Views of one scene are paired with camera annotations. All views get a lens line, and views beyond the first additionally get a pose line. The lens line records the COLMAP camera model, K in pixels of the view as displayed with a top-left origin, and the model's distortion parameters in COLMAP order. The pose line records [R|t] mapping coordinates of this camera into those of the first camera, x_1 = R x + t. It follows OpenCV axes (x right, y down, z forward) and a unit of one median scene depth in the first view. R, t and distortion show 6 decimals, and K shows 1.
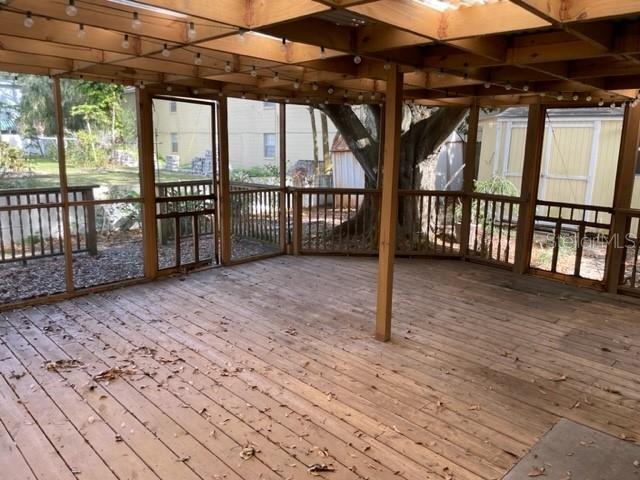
lens RADIAL K [[489.0, 0, 320.4], [0, 489.0, 238.2], [0, 0, 1]] dist [0.042027, -0.037518]
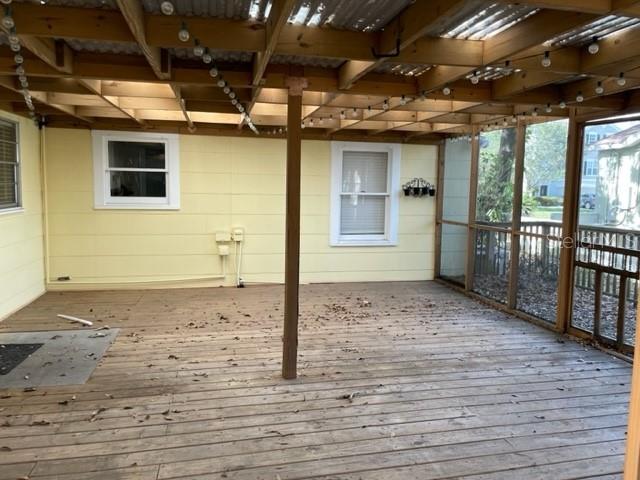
lens RADIAL K [[489.0, 0, 320.8], [0, 489.0, 238.4], [0, 0, 1]] dist [0.042027, -0.037518]
pose [[-0.540997, 0.058551, -0.838984, 0.745945], [-0.184839, 0.964905, 0.186528, -0.195798], [0.820461, 0.255988, -0.511188, 1.275876]]
